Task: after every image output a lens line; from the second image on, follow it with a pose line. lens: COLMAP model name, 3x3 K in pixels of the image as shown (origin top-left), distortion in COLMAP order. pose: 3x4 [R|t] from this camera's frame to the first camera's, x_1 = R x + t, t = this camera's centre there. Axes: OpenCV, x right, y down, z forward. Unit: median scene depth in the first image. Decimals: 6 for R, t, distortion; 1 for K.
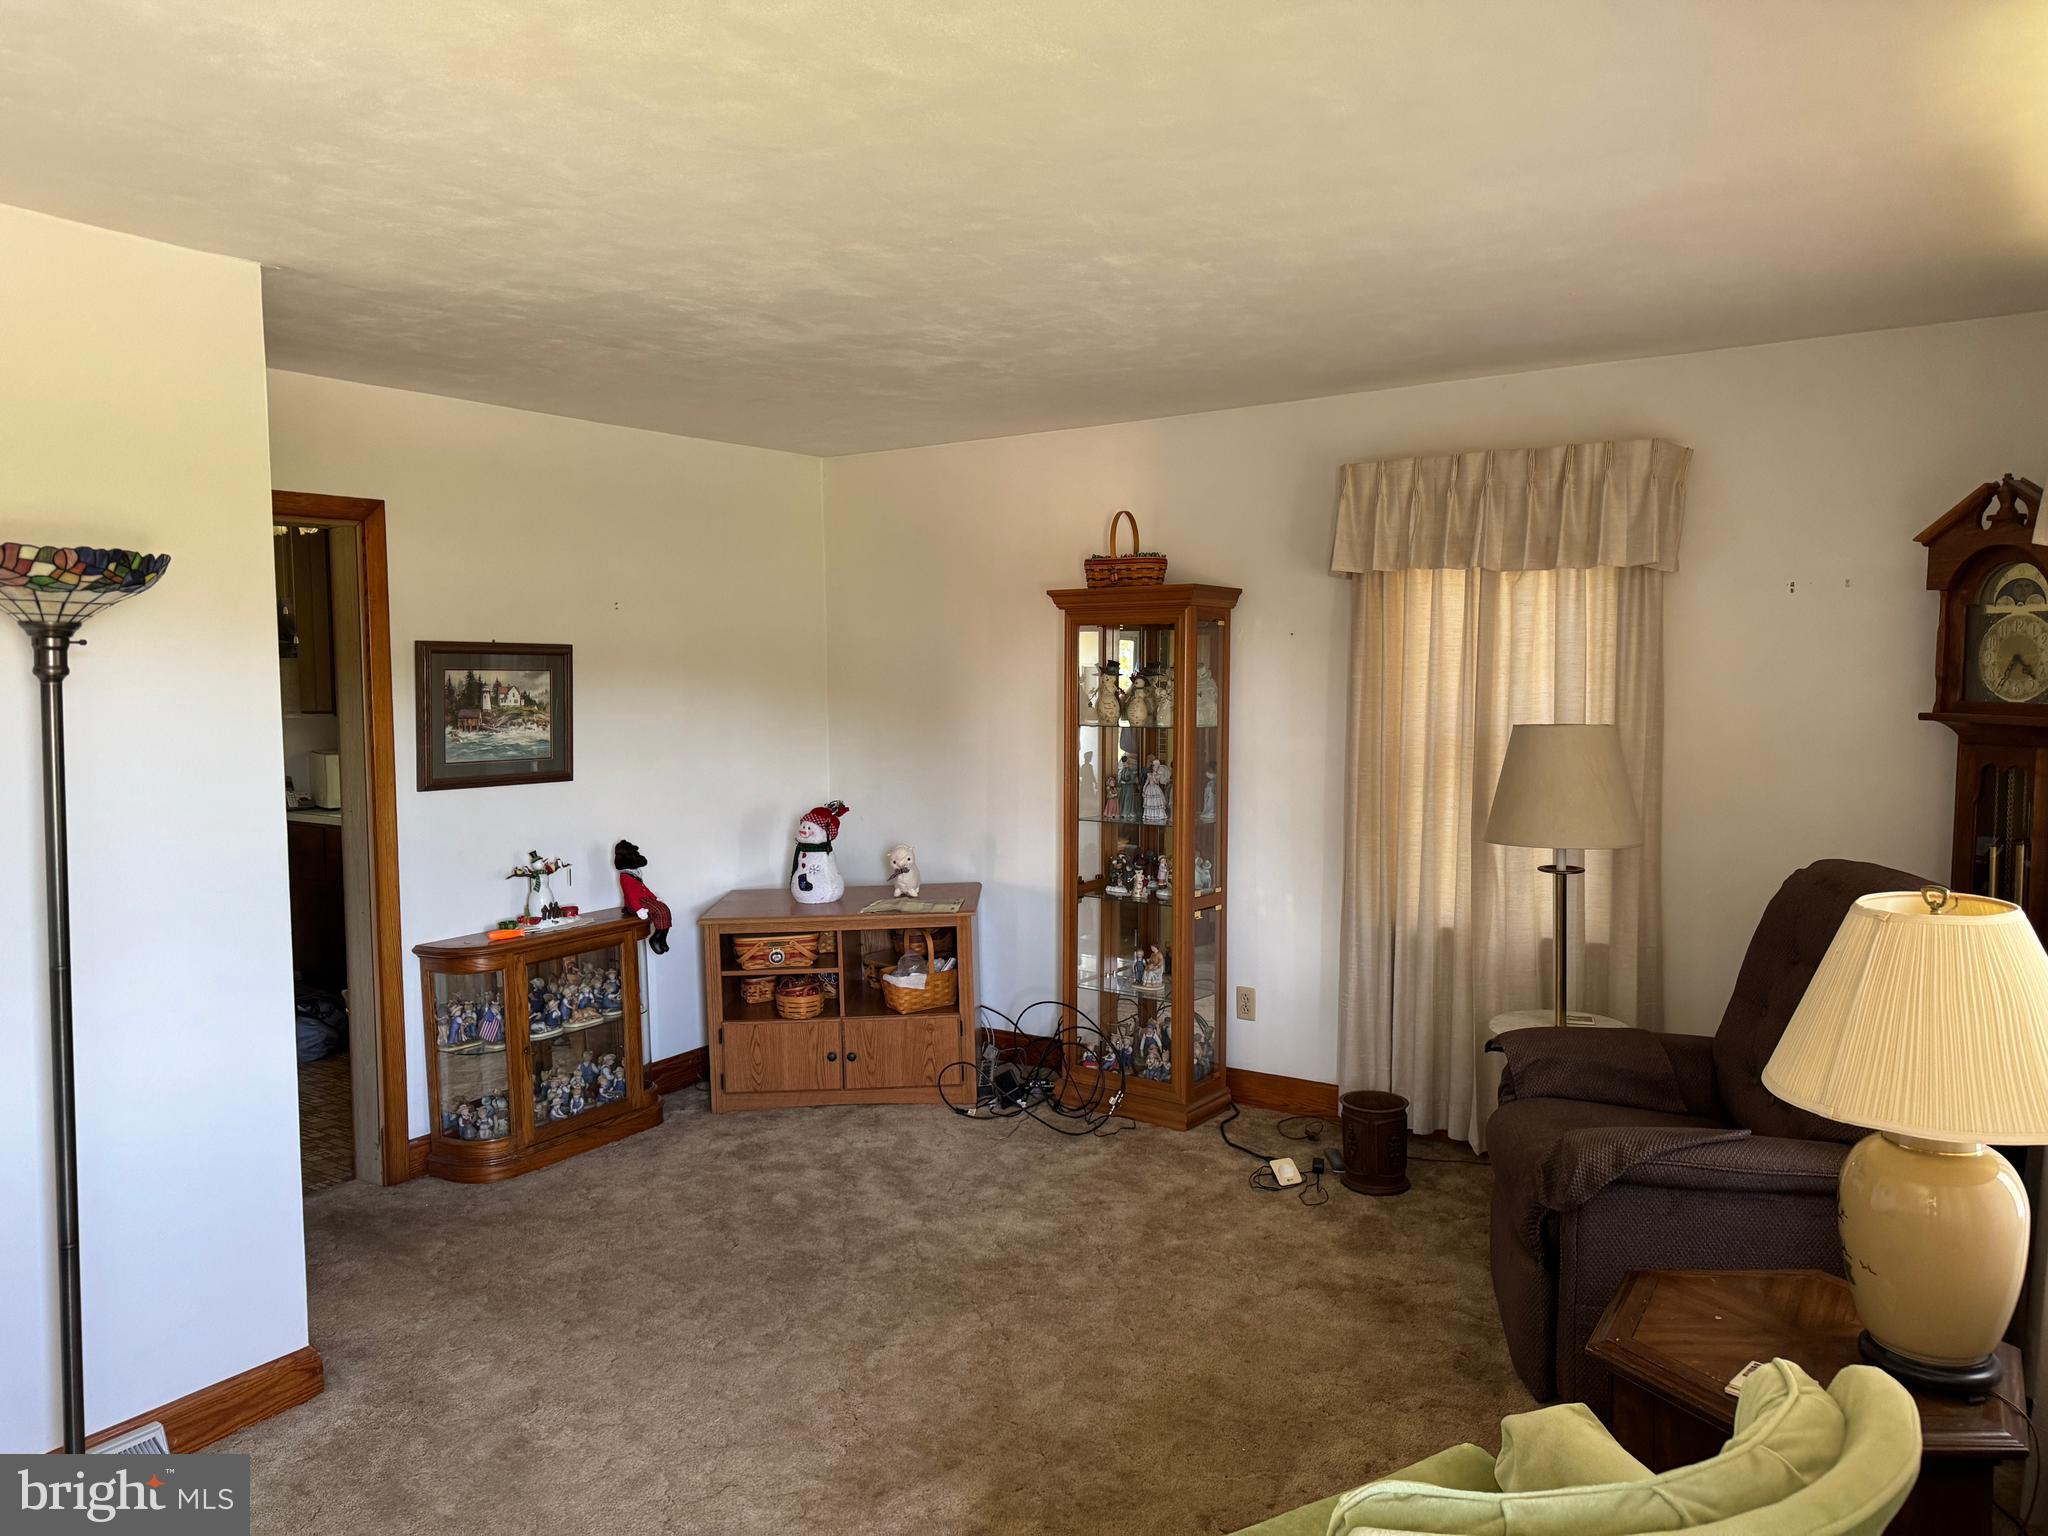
lens RADIAL K [[1444.5, 0, 1021.8], [0, 1444.5, 763.8], [0, 0, 1]] dist [0.078961, -0.083768]
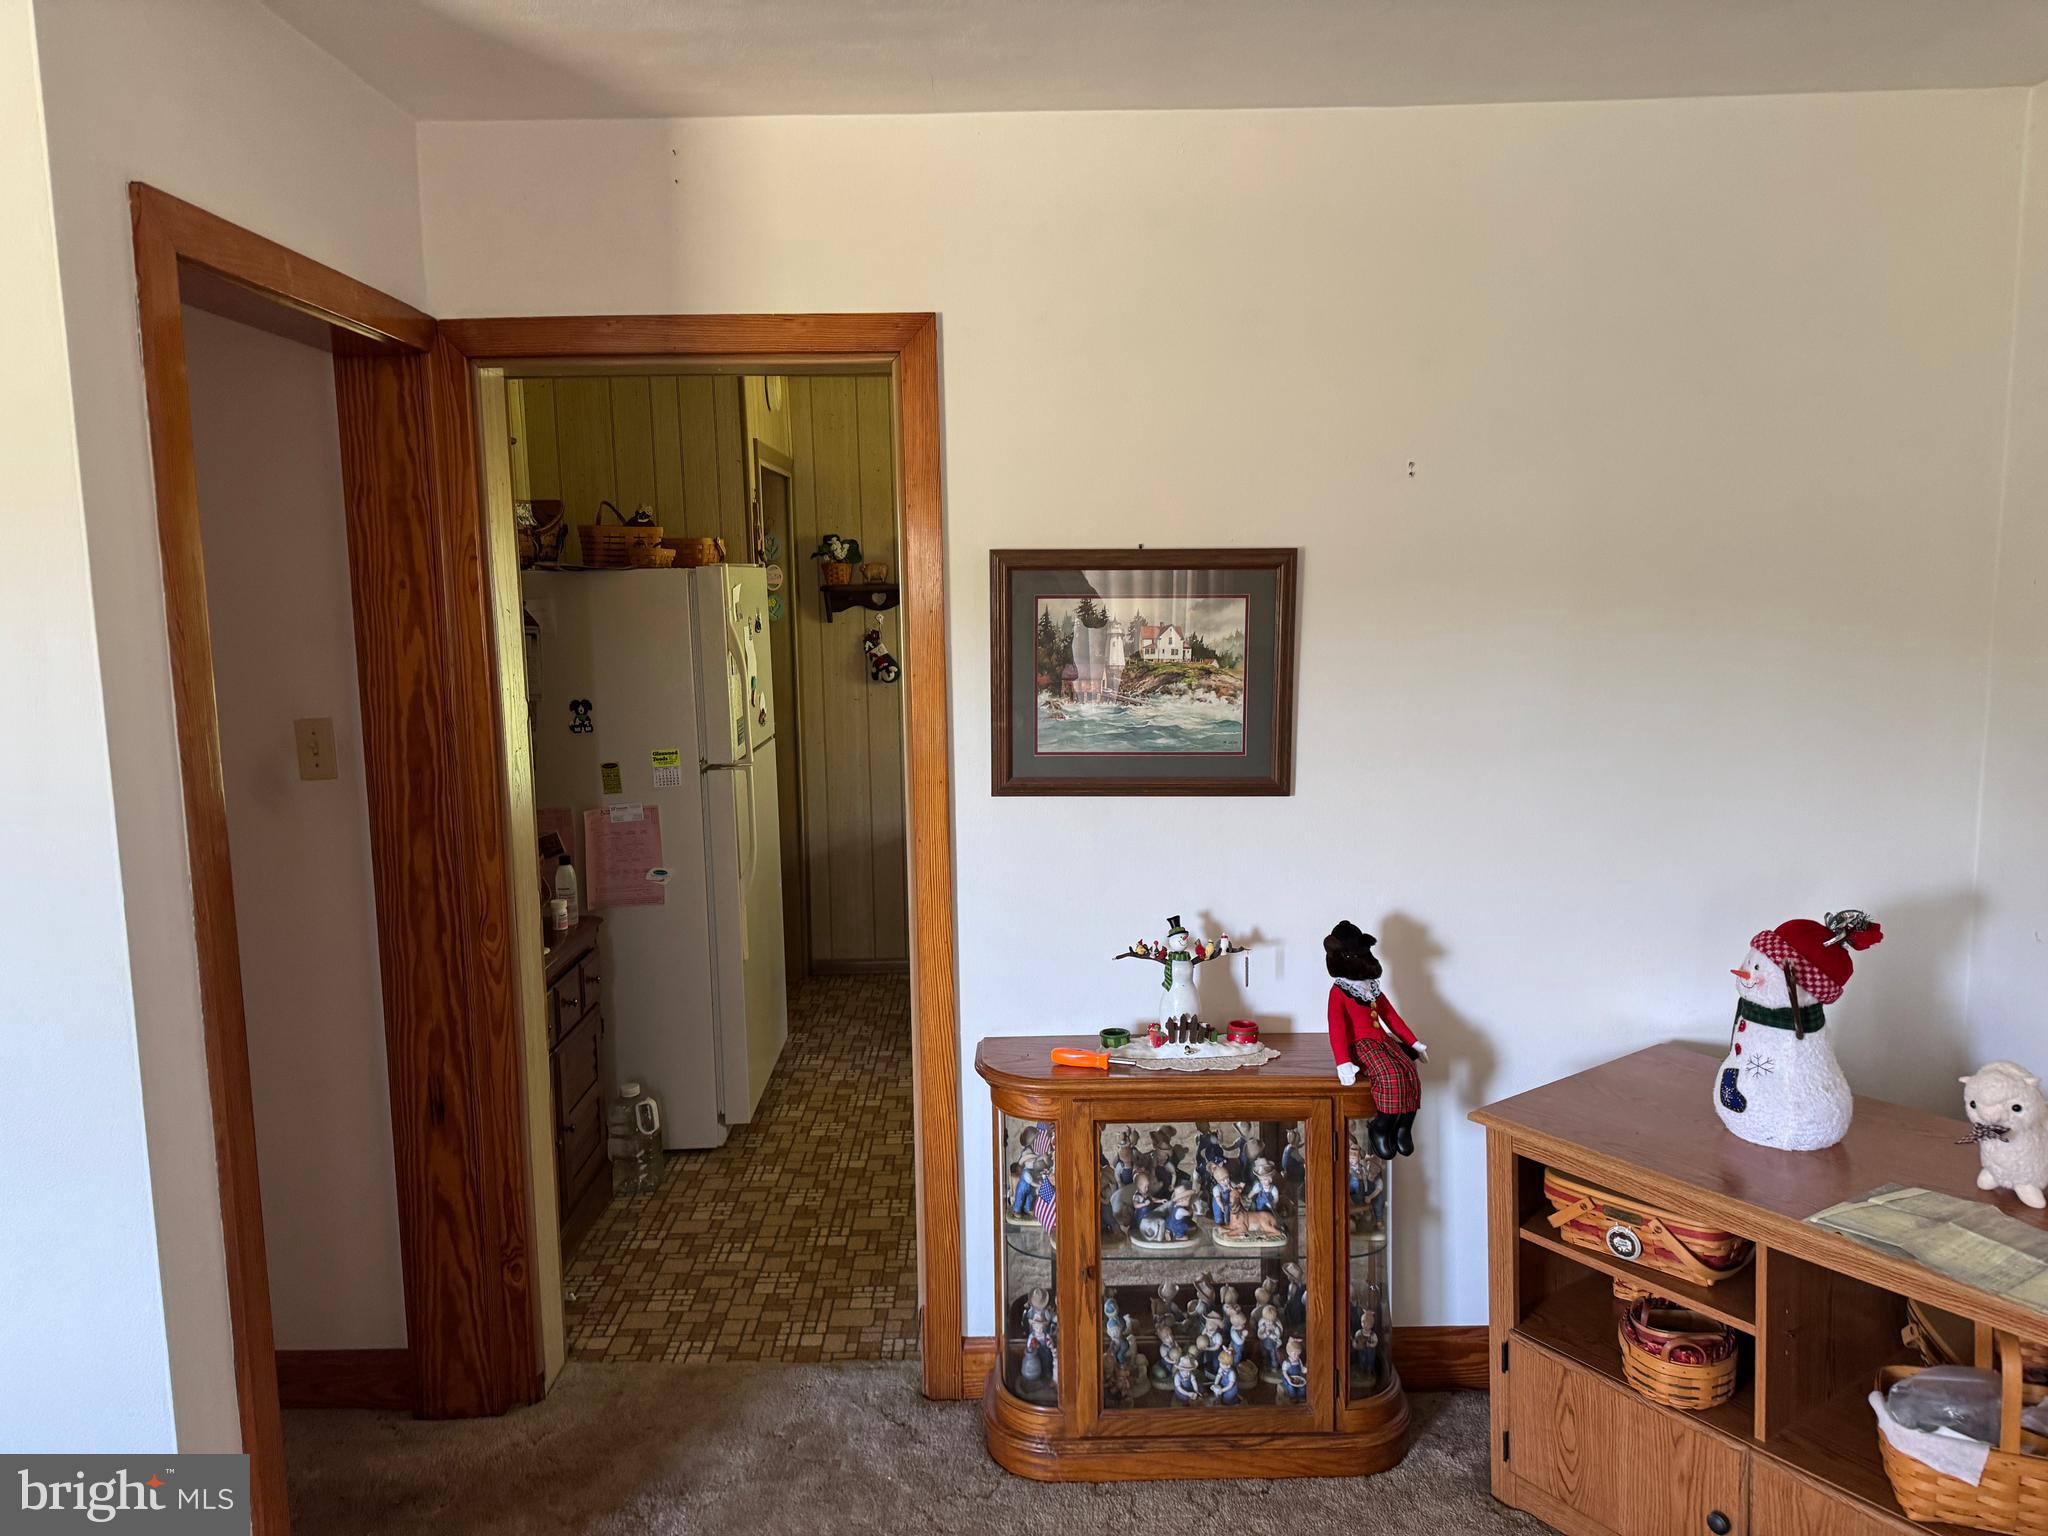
lens RADIAL K [[1444.5, 0, 1029.8], [0, 1444.5, 758.6], [0, 0, 1]] dist [0.078961, -0.083768]
pose [[0.543707, 0.097759, -0.833562, 0.096428], [-0.046784, 0.995179, 0.086198, -0.046673], [0.837970, -0.007869, 0.545659, 0.633582]]
